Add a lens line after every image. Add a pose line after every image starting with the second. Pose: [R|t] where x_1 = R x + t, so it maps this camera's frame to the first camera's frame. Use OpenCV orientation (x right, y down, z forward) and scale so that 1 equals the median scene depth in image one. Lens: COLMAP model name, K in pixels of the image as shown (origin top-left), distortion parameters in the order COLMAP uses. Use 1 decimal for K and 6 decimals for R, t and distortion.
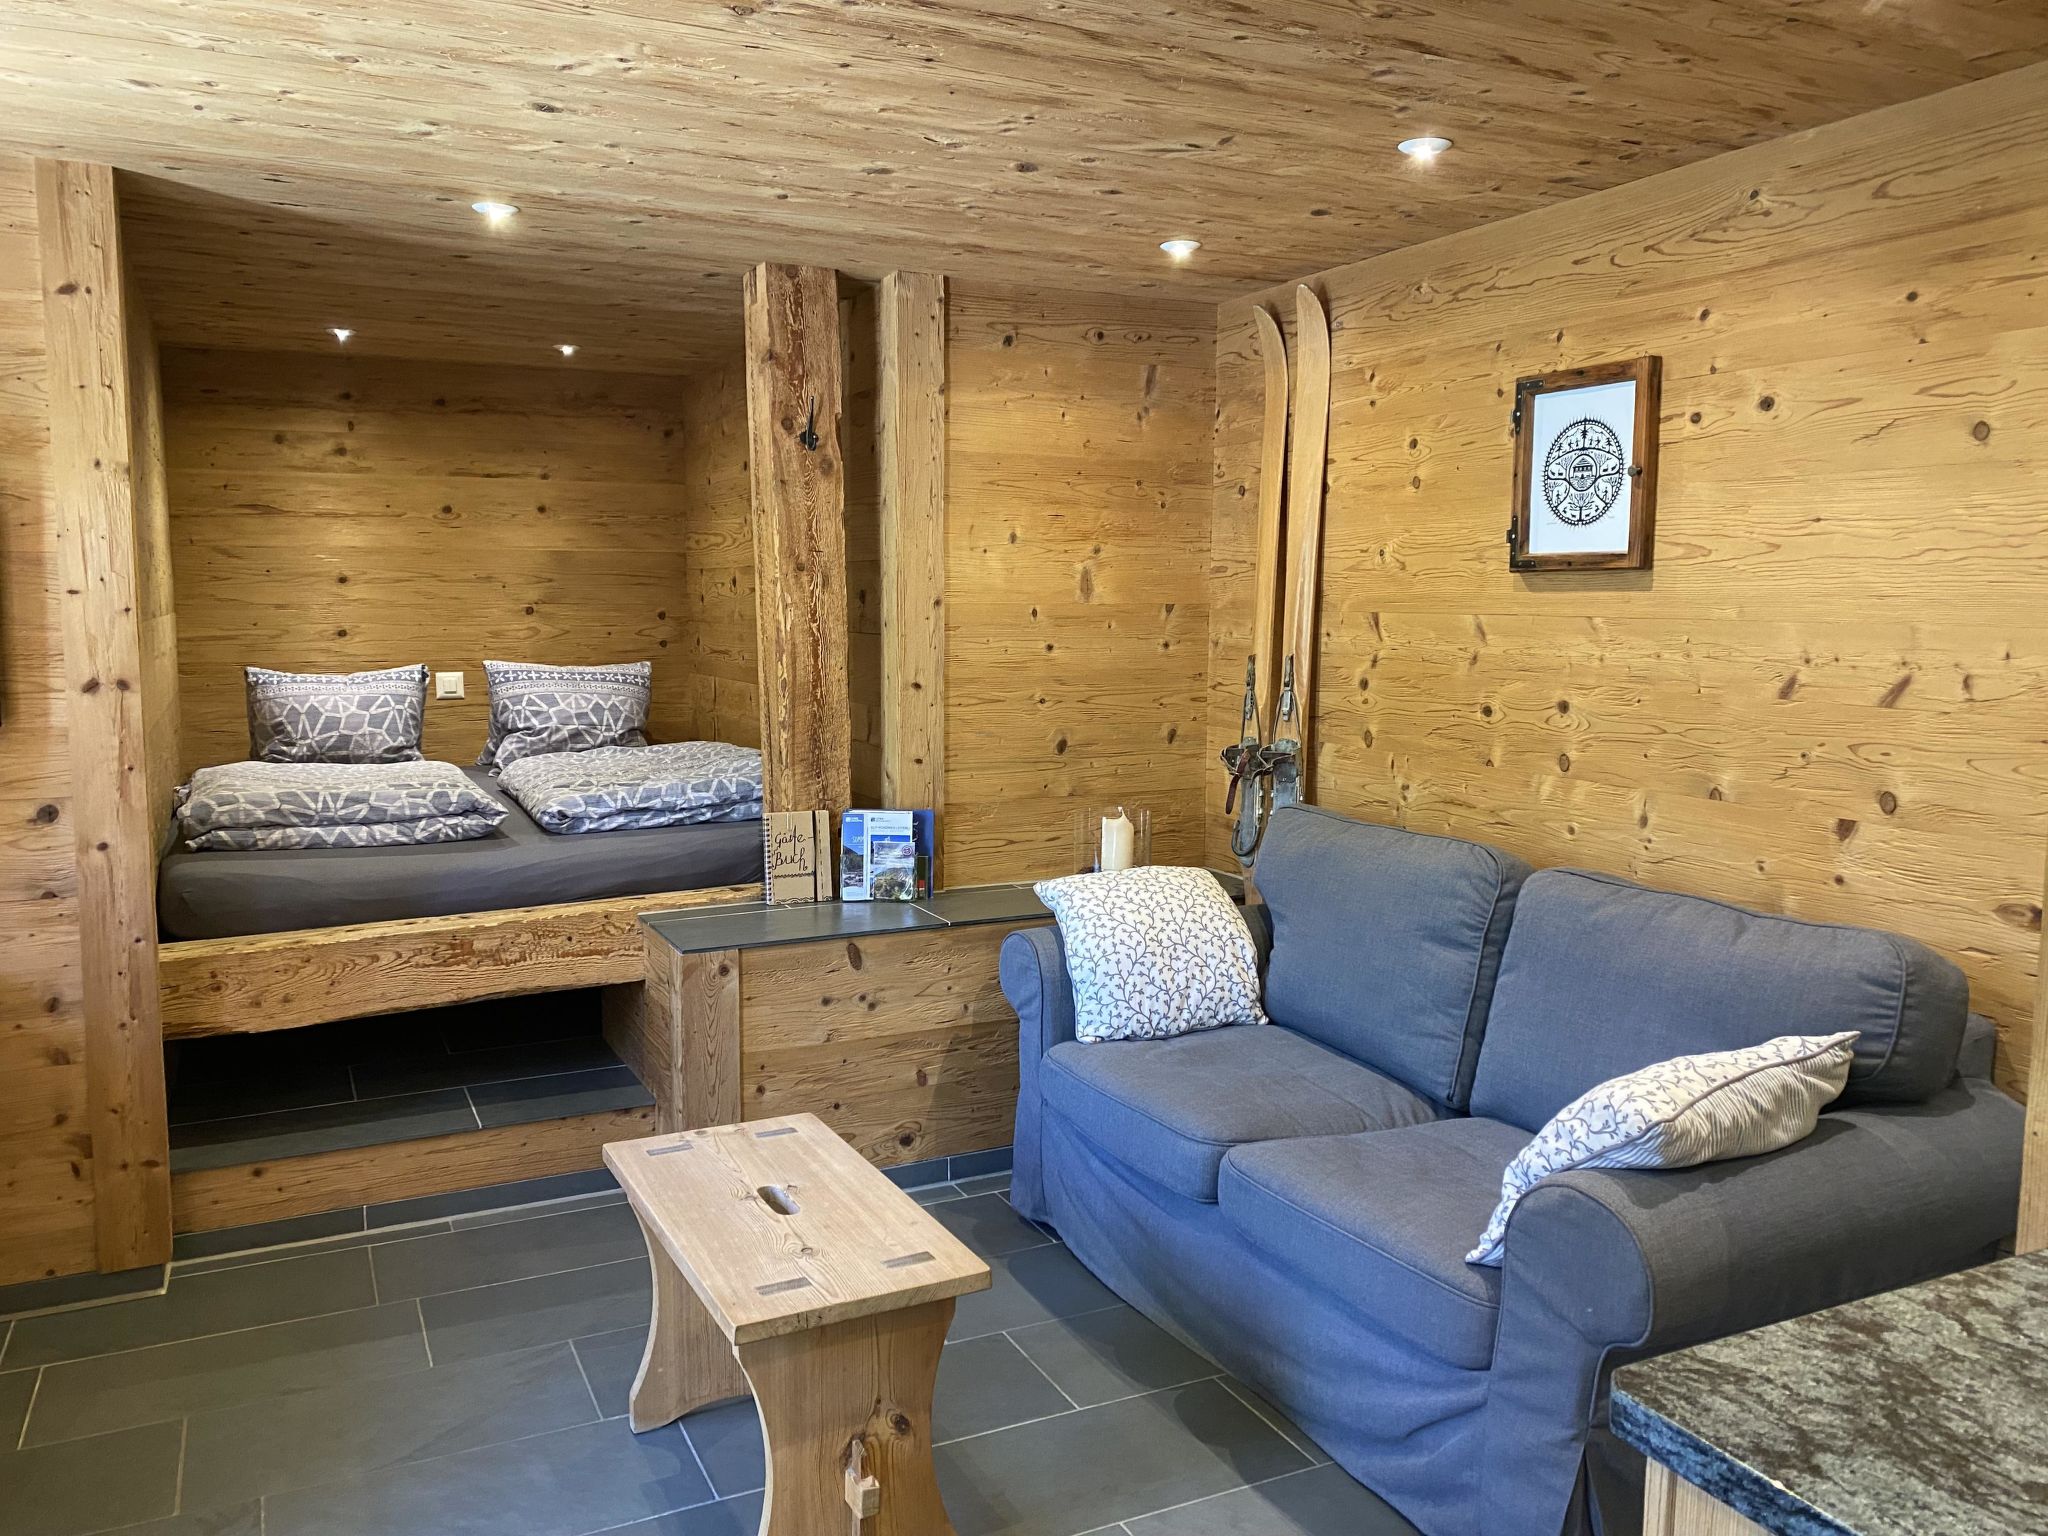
lens RADIAL K [[1550.7, 0, 1024.0], [0, 1550.7, 768.0], [0, 0, 1]] dist [0.182811, -0.124954]
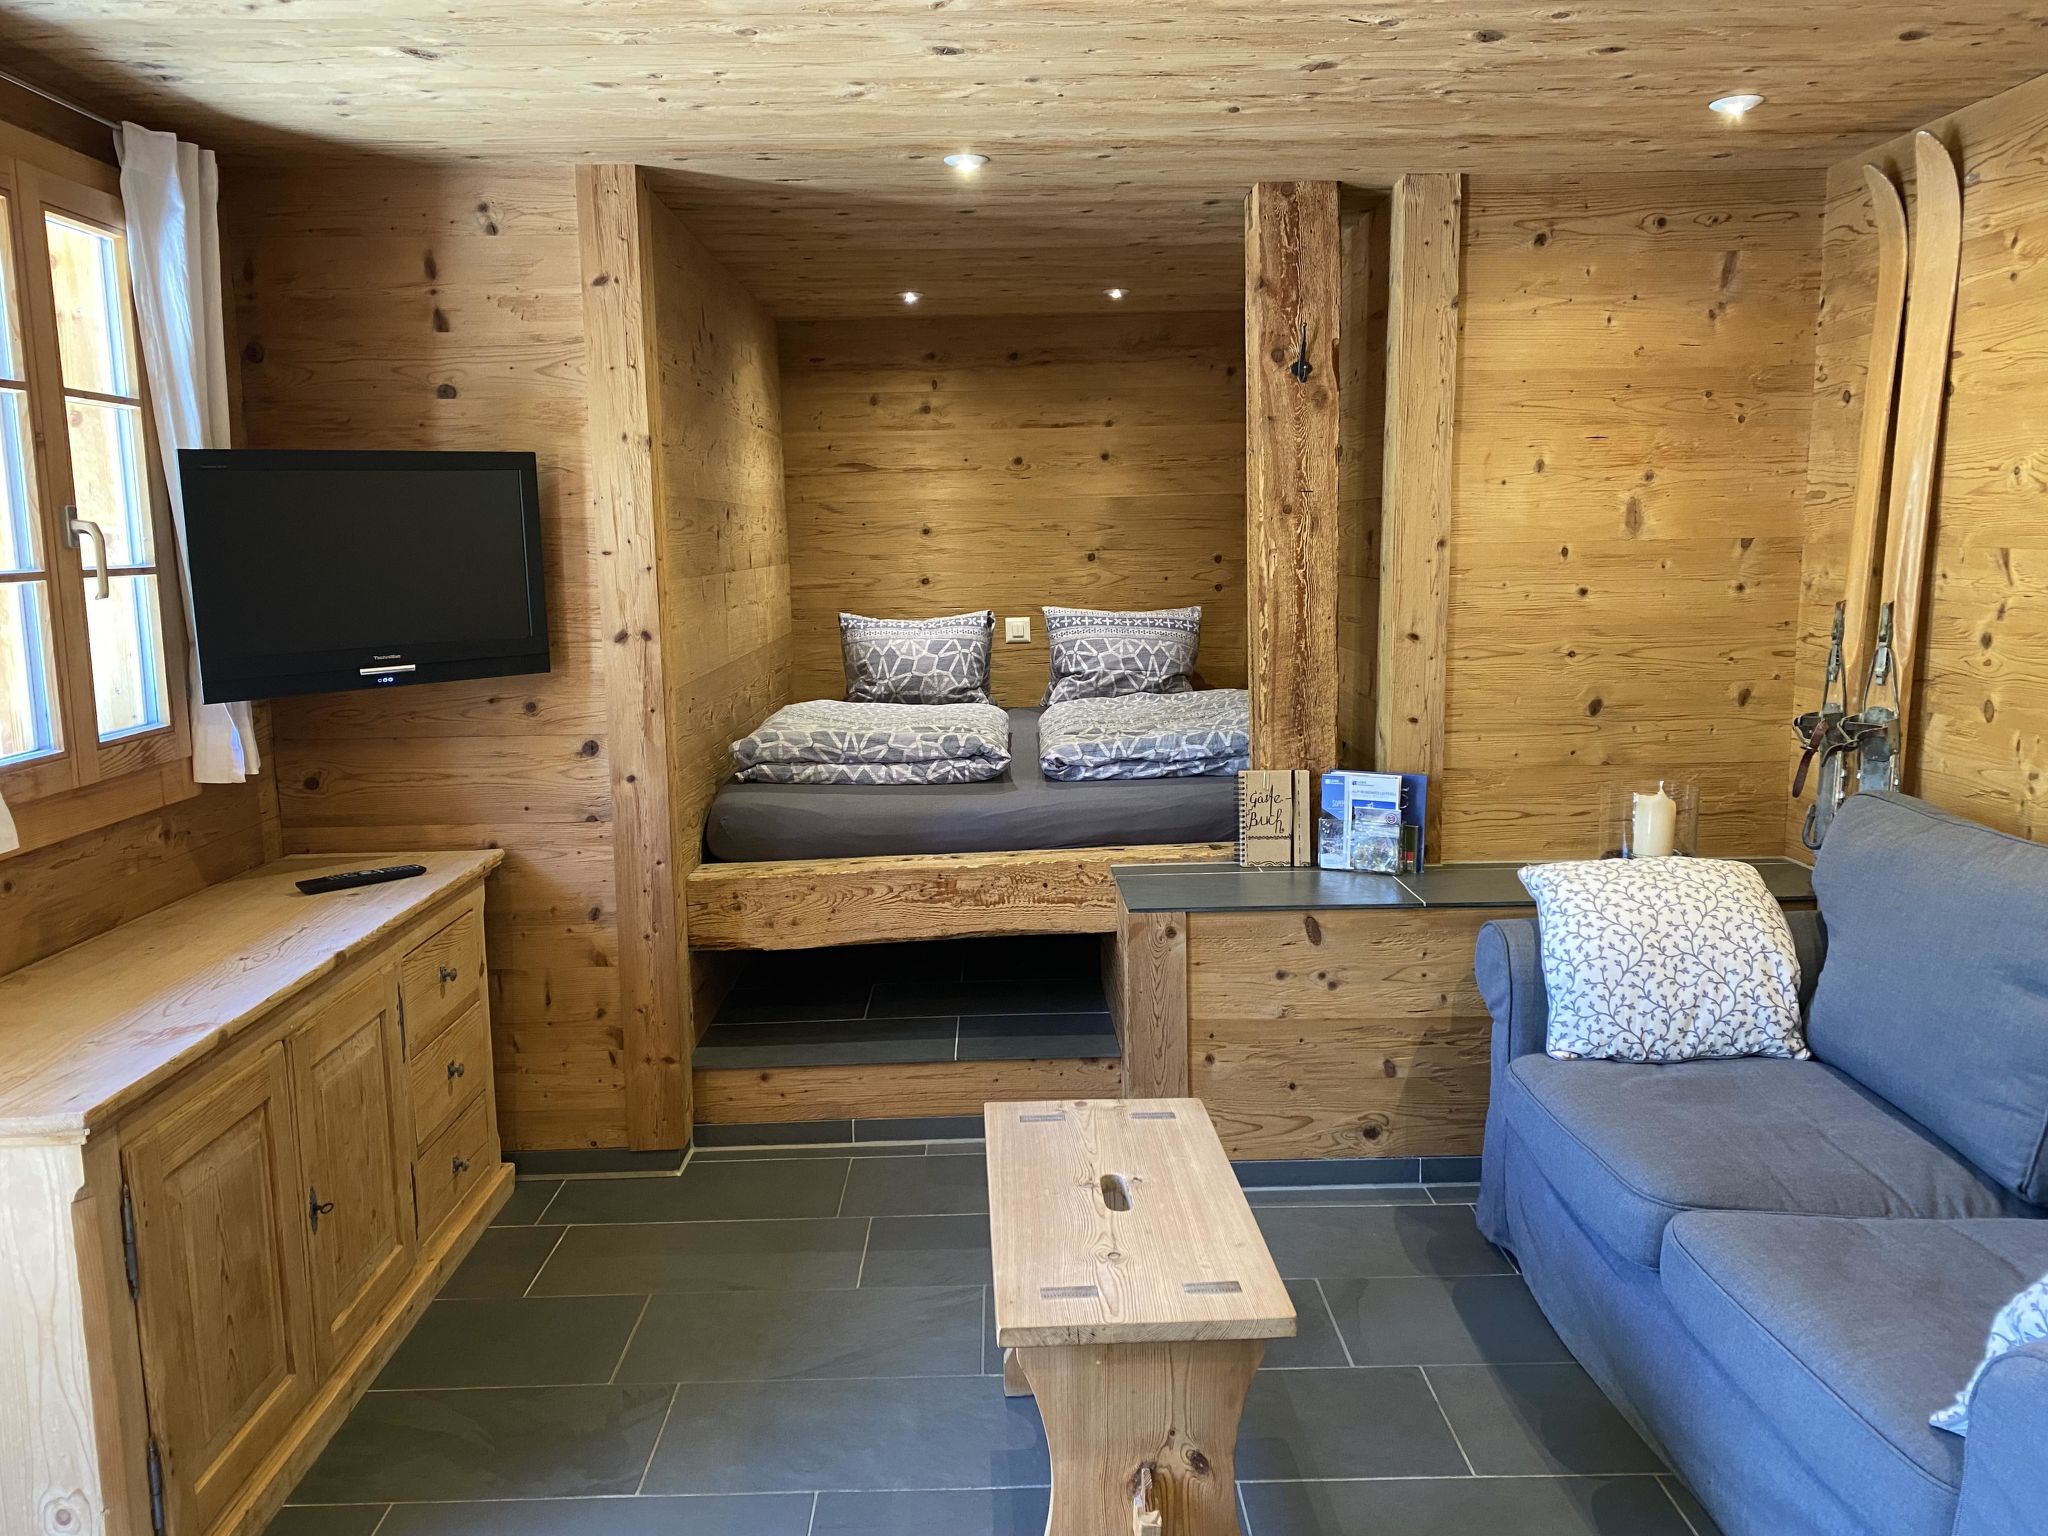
lens RADIAL K [[1561.2, 0, 1086.1], [0, 1561.2, 759.0], [0, 0, 1]] dist [0.228325, -0.319710]
pose [[0.920232, 0.042367, -0.389073, 0.122290], [-0.027905, 0.998696, 0.042749, -0.016860], [0.390376, -0.028482, 0.920215, 0.081277]]
